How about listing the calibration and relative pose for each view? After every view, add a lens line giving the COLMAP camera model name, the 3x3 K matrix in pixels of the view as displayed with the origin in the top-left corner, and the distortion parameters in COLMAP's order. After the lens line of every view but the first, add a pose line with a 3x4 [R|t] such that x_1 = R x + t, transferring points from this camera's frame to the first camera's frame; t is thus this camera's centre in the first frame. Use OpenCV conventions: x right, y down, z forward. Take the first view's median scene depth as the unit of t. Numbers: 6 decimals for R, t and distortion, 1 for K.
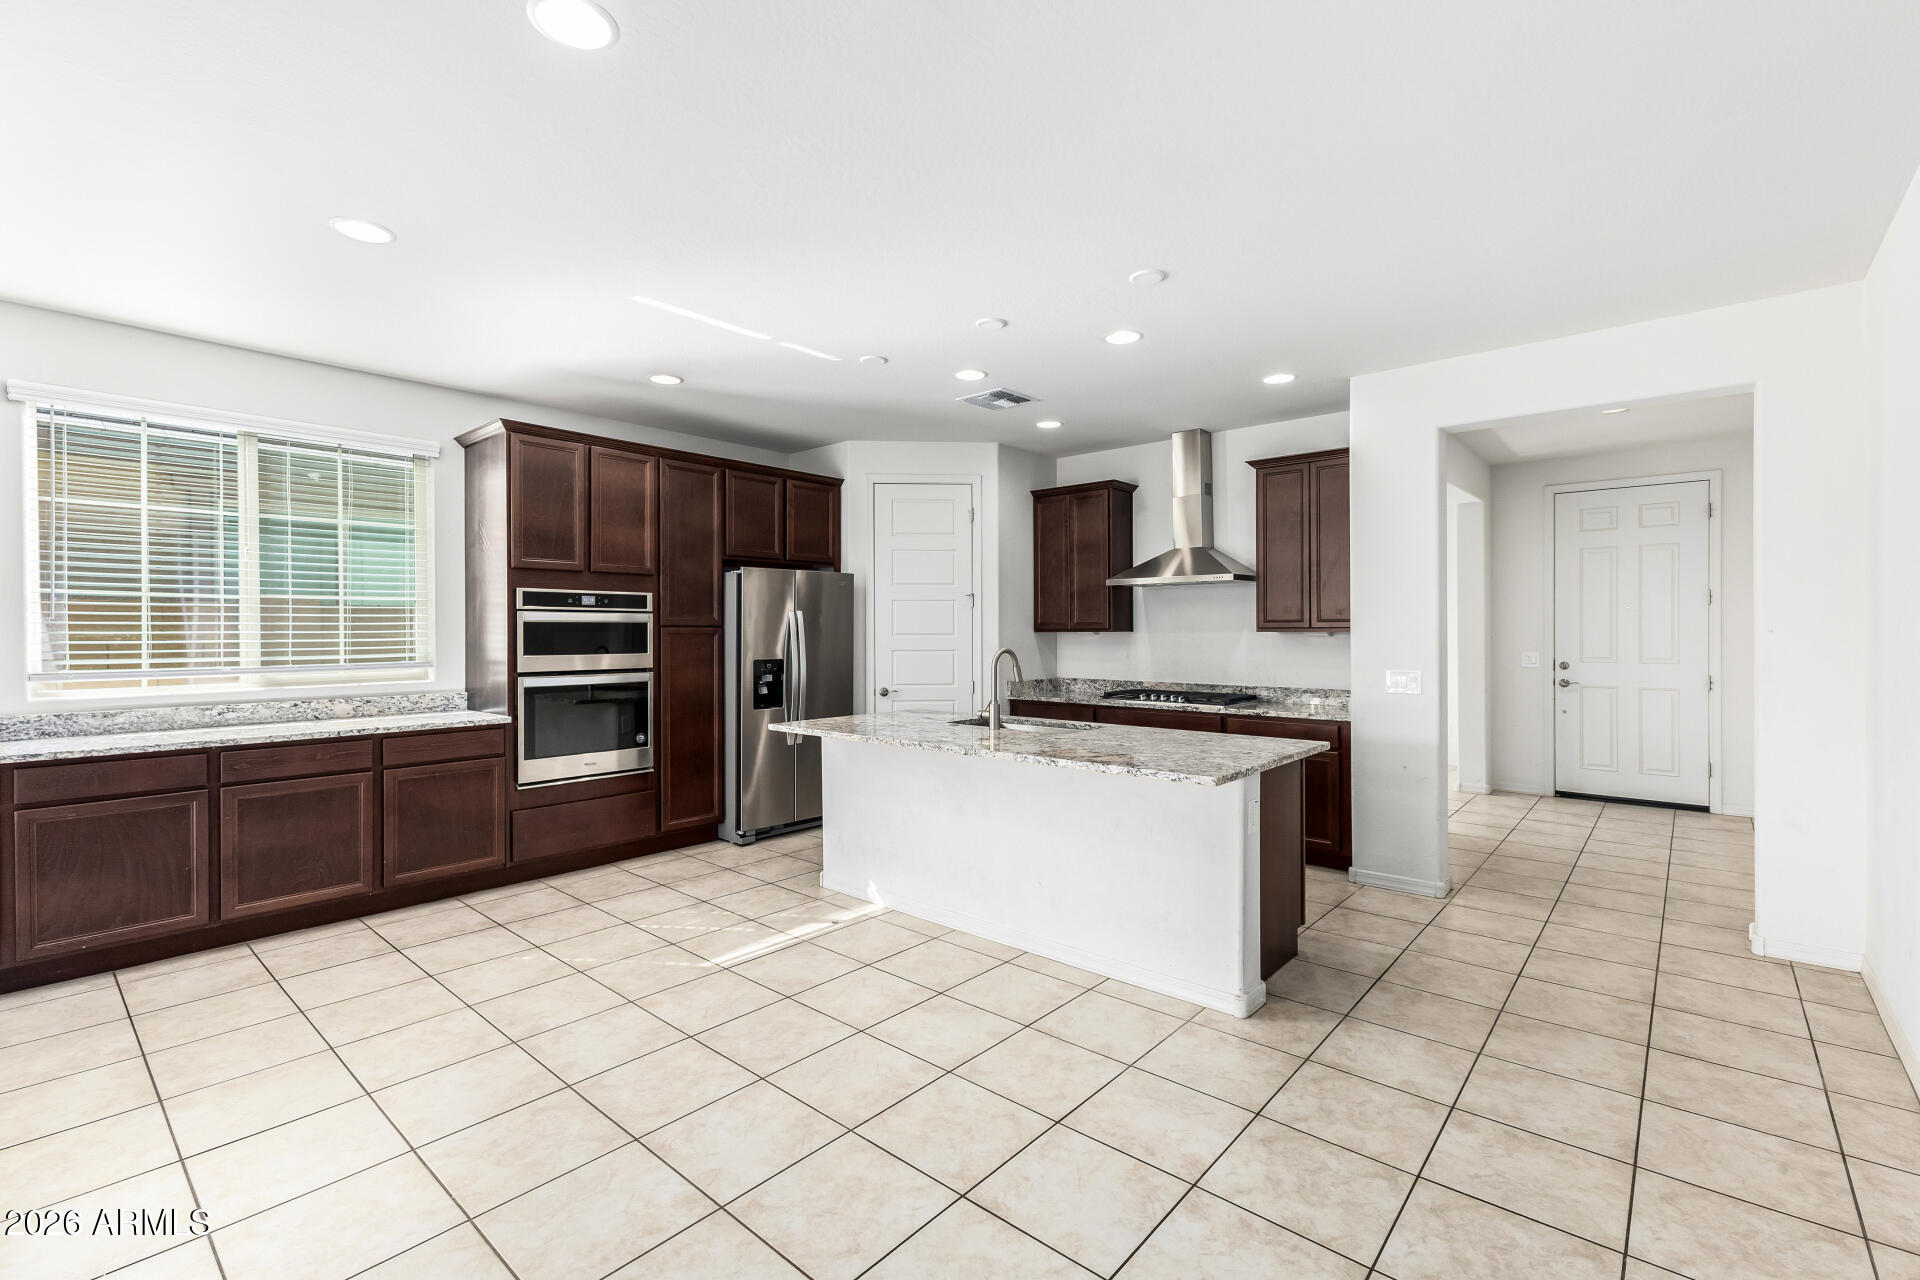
lens RADIAL K [[842.2, 0, 960.0], [0, 842.2, 636.8], [0, 0, 1]] dist [0.021311, 0.000453]
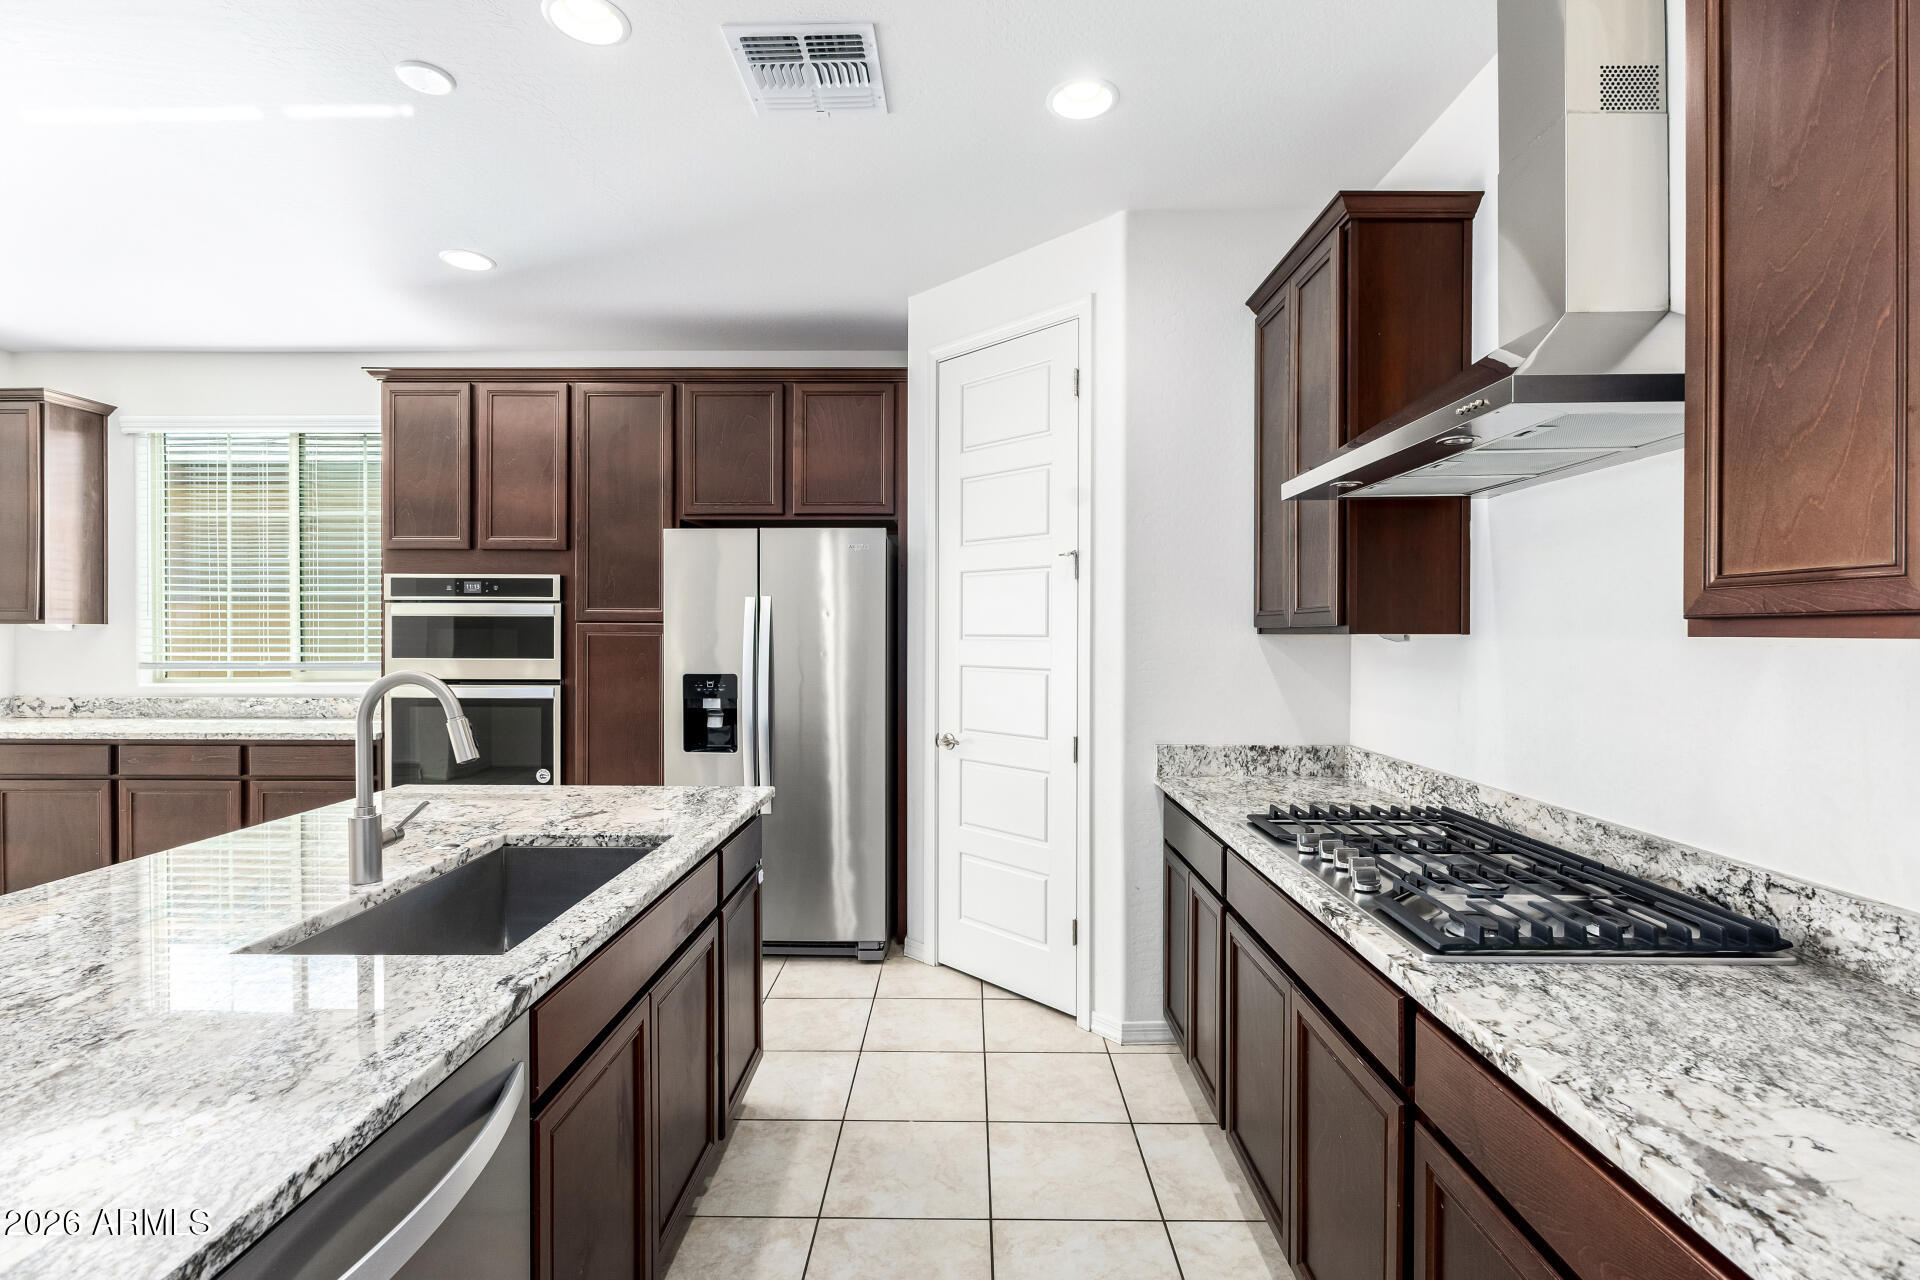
lens RADIAL K [[879.1, 0, 970.7], [0, 879.1, 637.6], [0, 0, 1]] dist [-0.003669, -0.000331]
pose [[0.661597, 0.009905, -0.749794, 0.435780], [-0.008867, 0.999946, 0.005386, -0.006193], [0.749807, 0.003085, 0.661649, 0.794386]]
